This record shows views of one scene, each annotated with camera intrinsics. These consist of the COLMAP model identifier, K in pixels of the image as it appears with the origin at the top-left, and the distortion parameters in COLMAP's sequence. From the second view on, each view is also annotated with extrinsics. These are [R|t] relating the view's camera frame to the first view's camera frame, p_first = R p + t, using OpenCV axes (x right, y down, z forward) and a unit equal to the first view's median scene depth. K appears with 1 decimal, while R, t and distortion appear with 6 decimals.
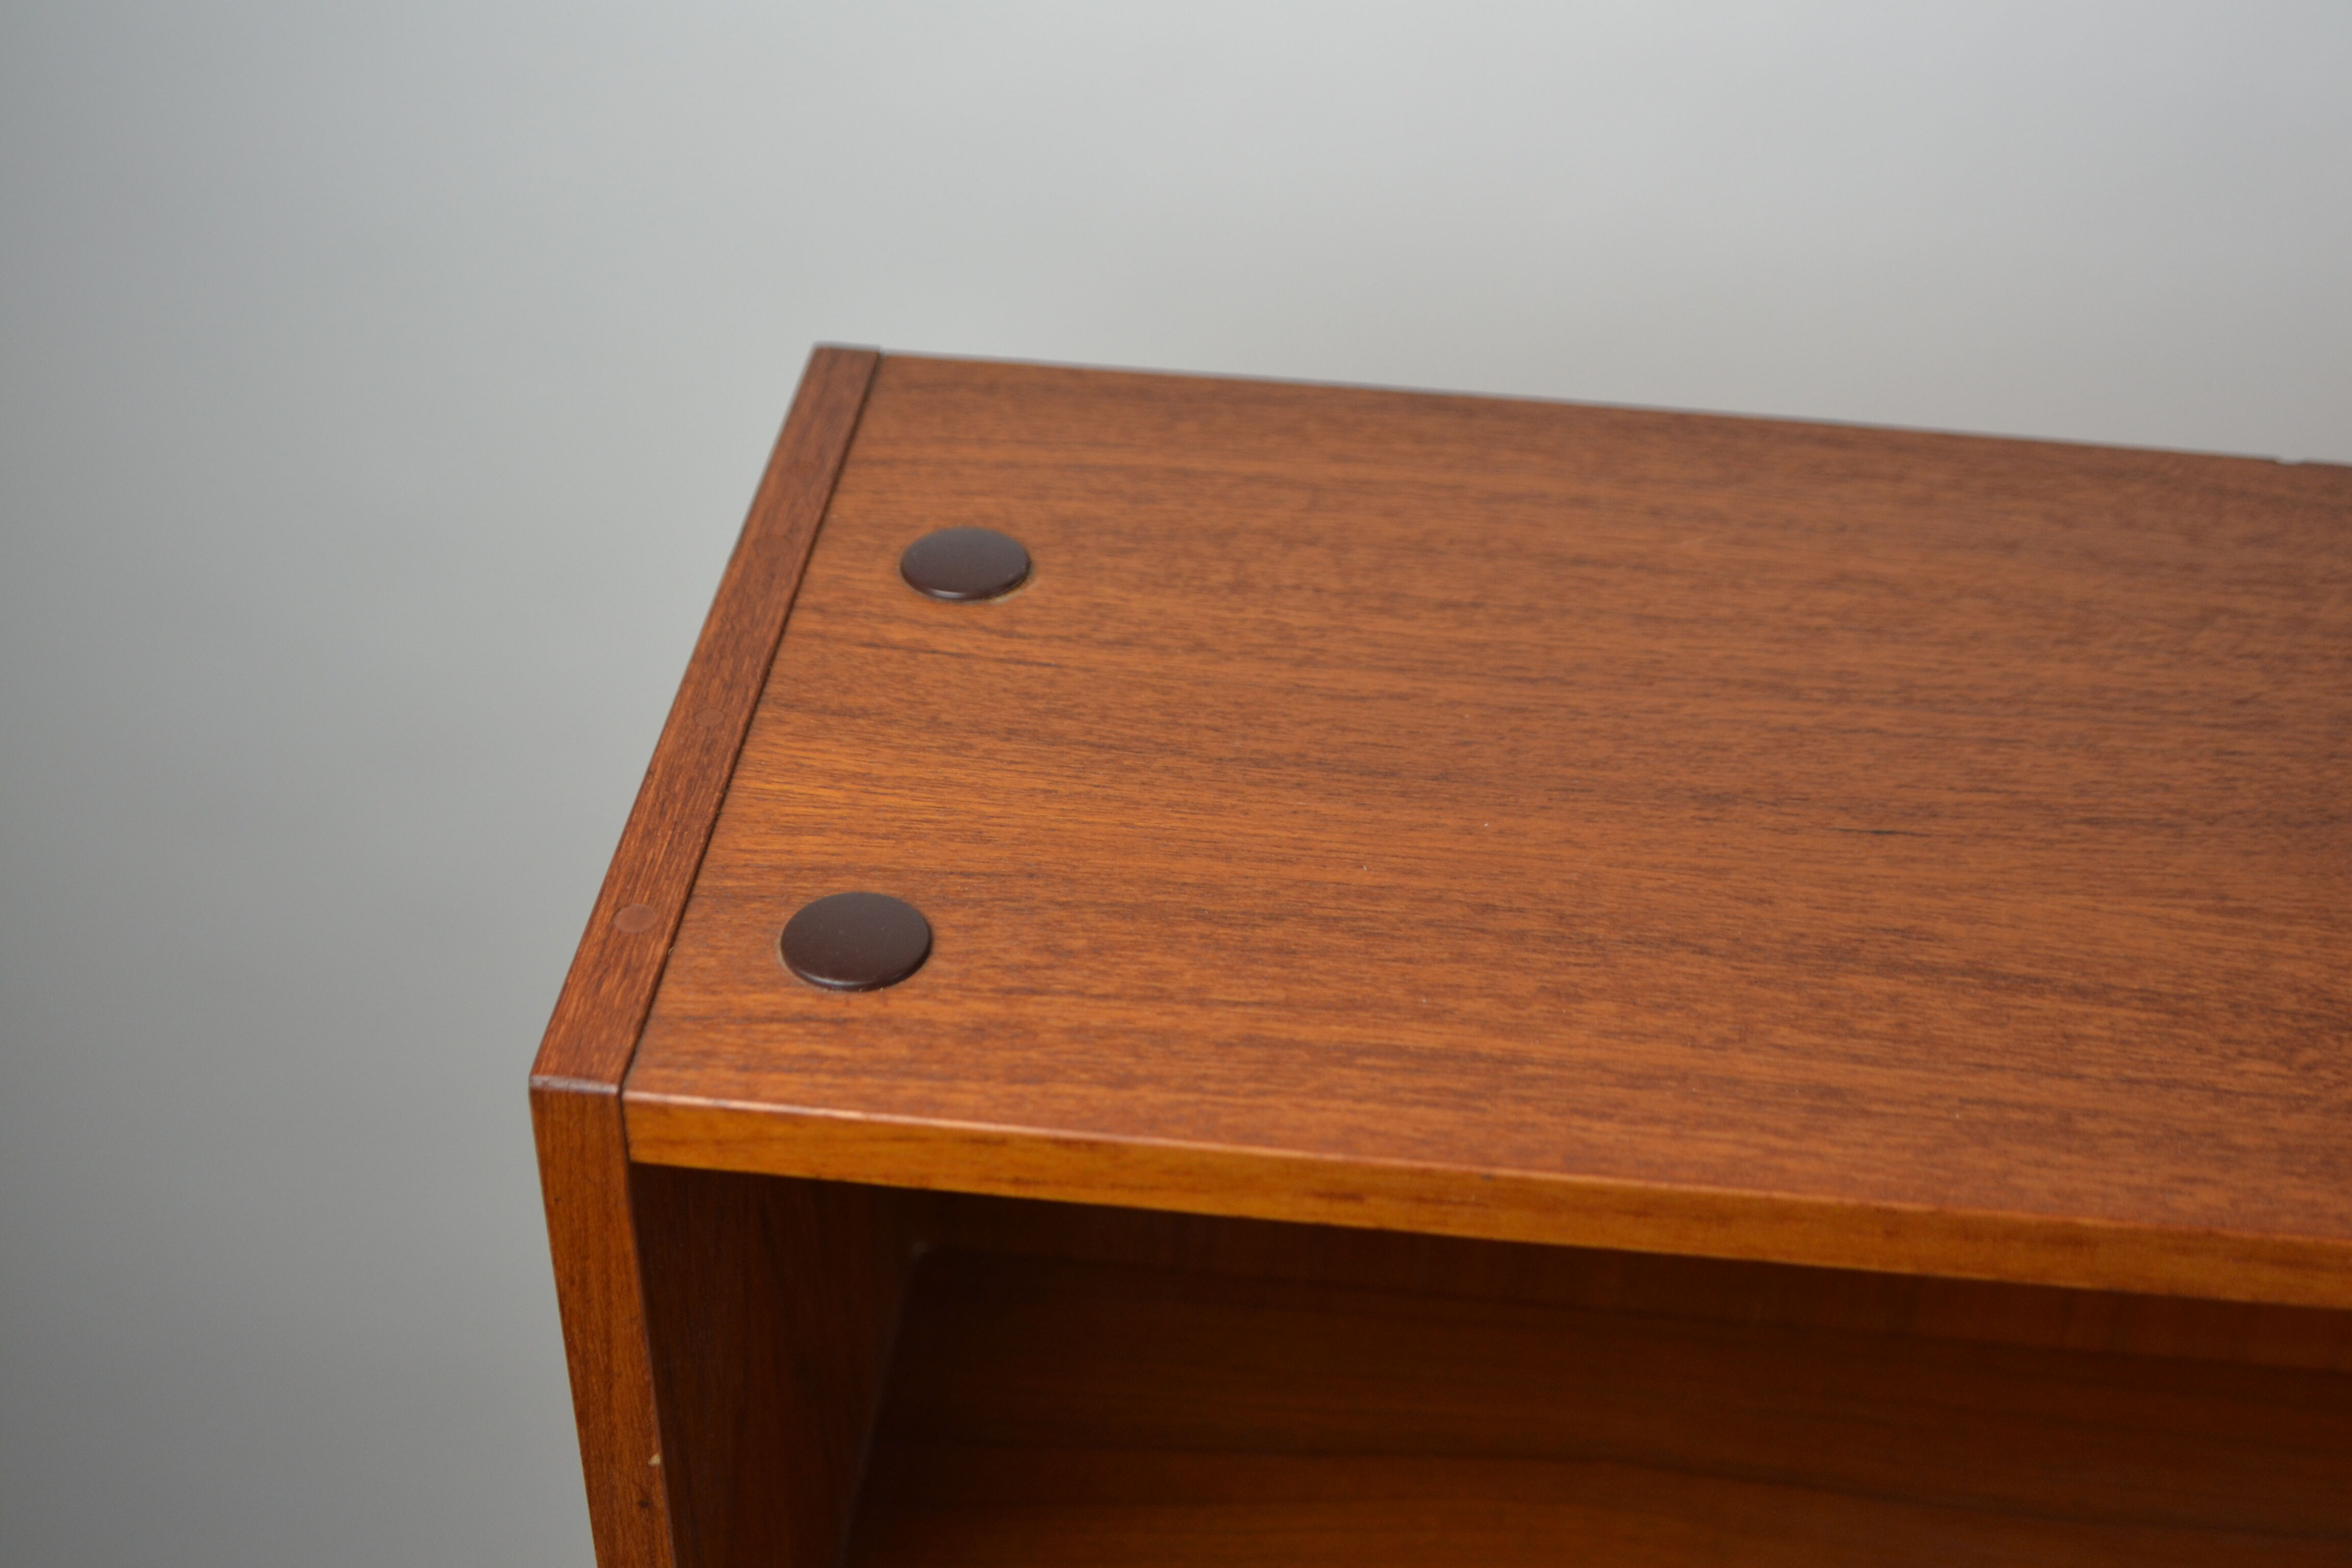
lens RADIAL K [[3180.6, 0, 1176.0], [0, 3180.6, 784.0], [0, 0, 1]] dist [-0.129060, 0.033461]
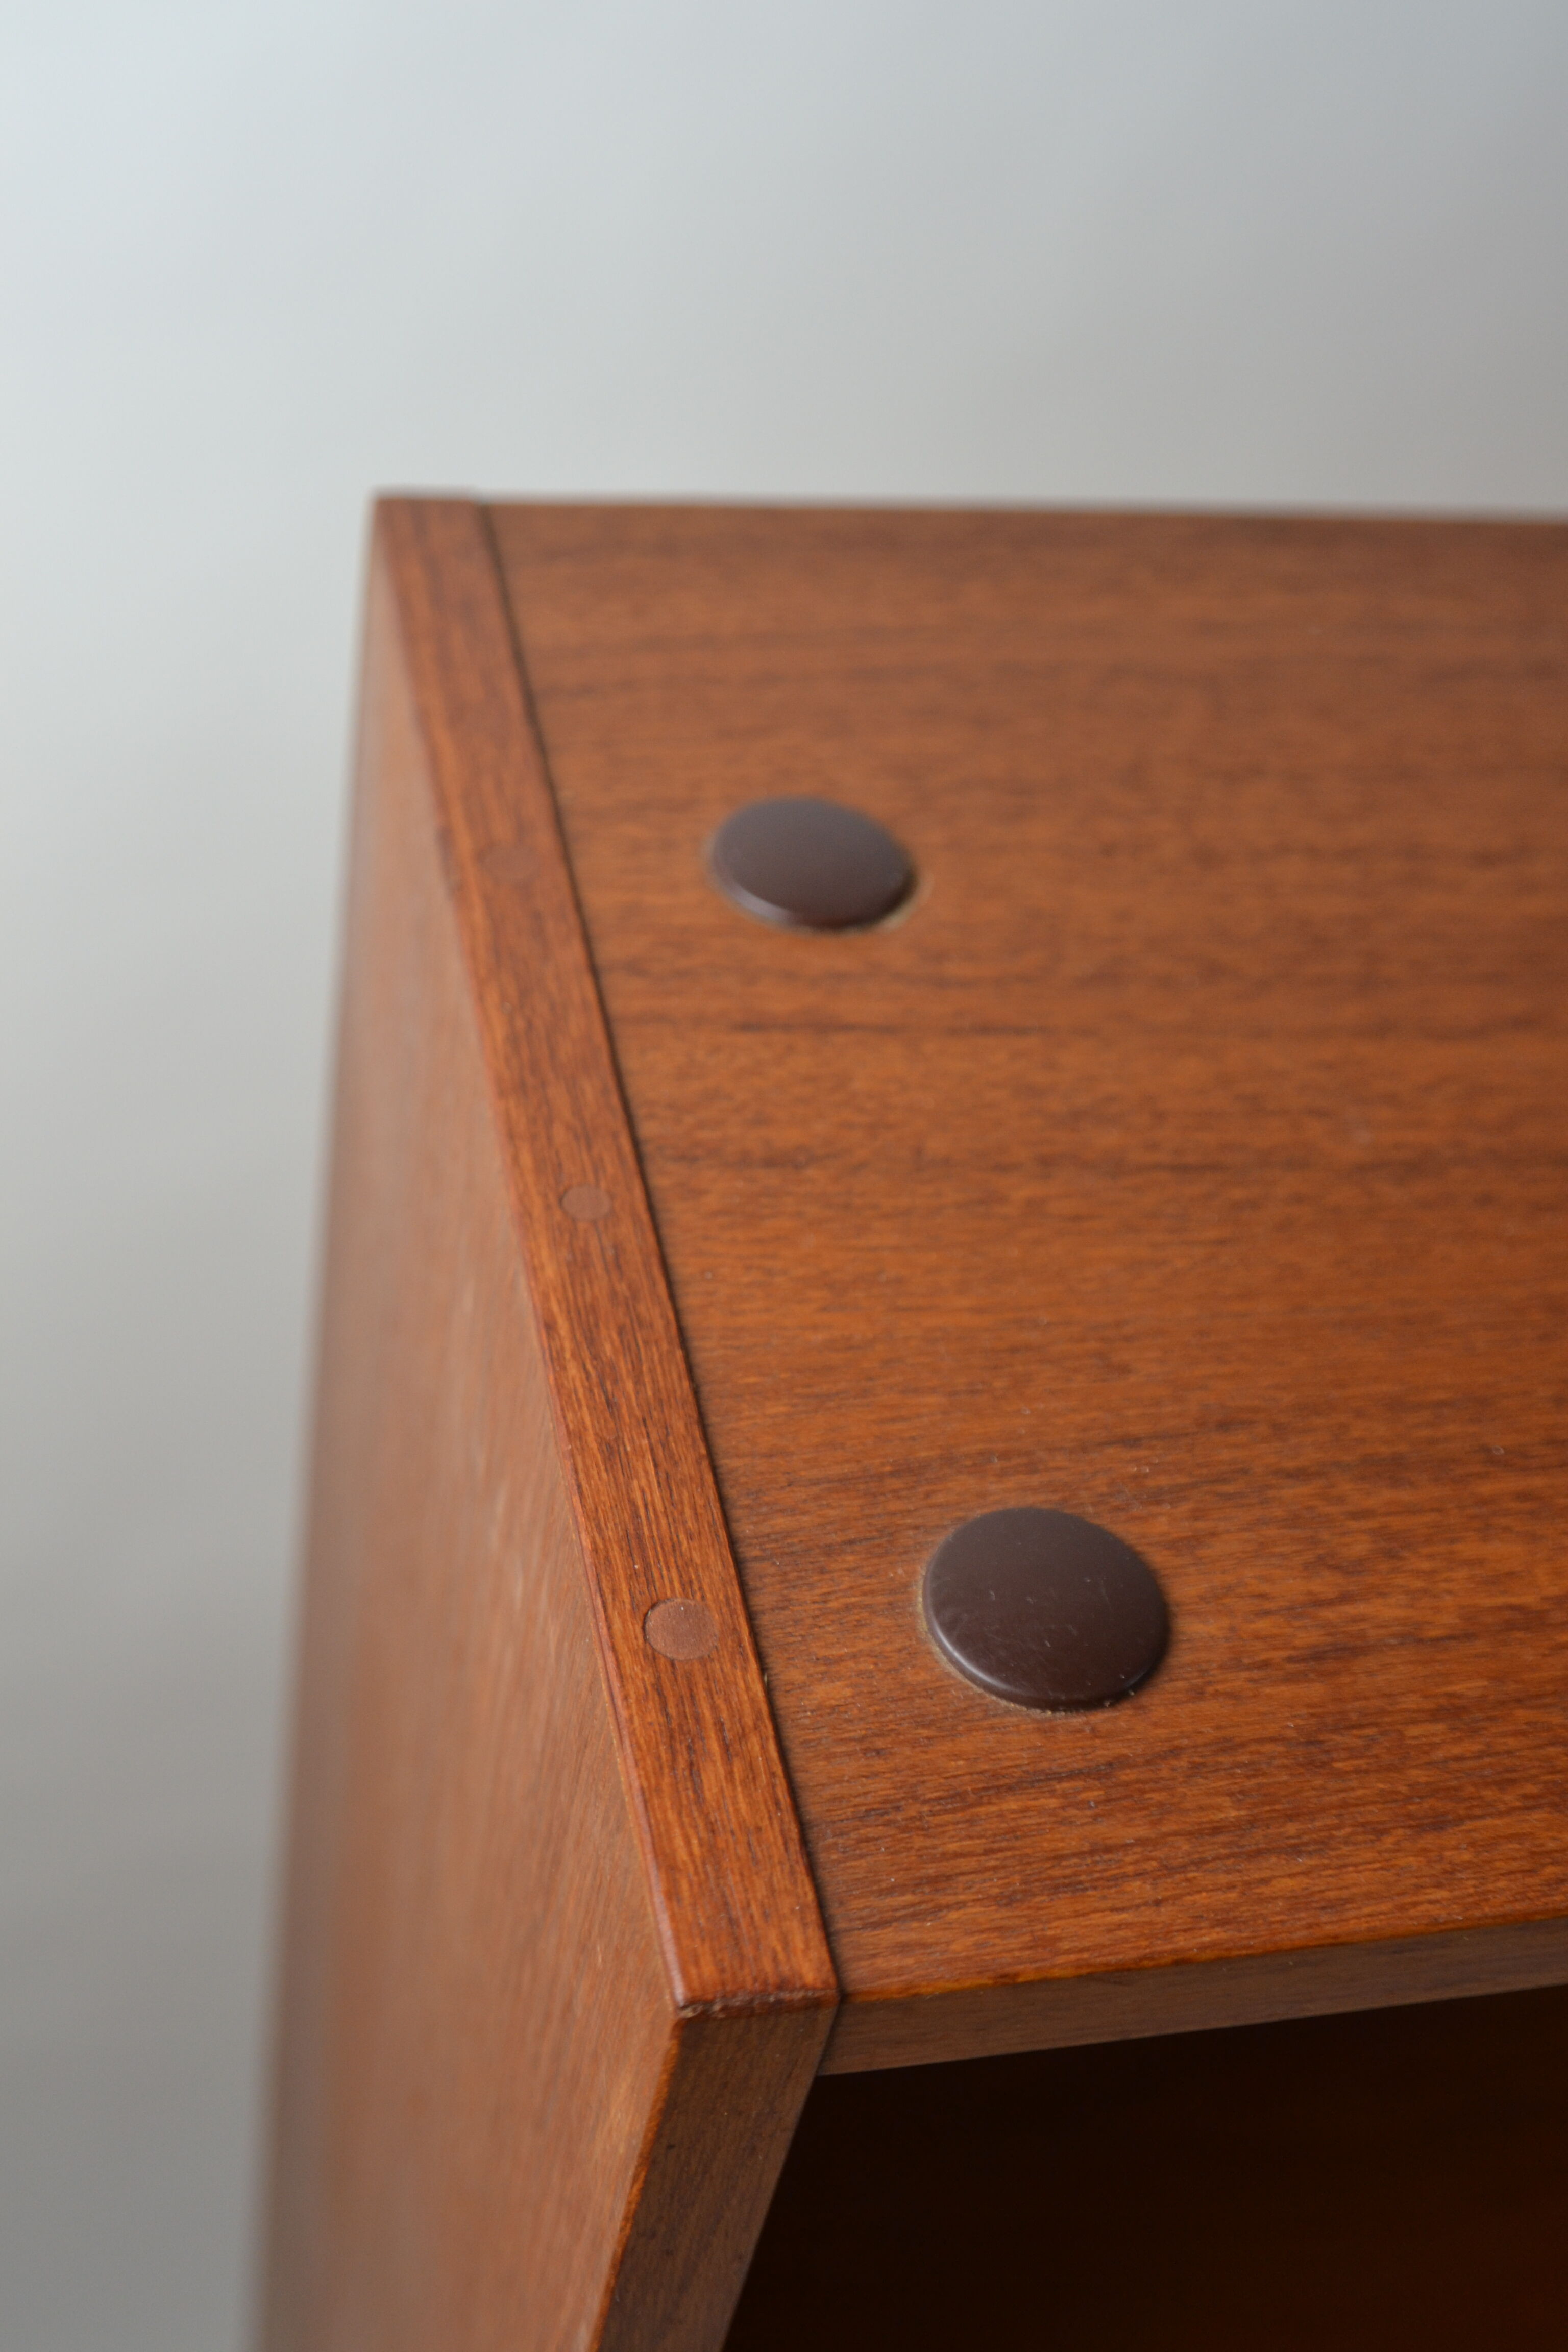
lens RADIAL K [[3180.6, 0, 784.0], [0, 3180.6, 1176.0], [0, 0, 1]] dist [-0.129060, 0.033461]
pose [[0.946559, -0.125489, 0.297118, -0.287945], [0.077520, 0.982719, 0.168092, -0.123306], [-0.313077, -0.136077, 0.939929, 0.421925]]
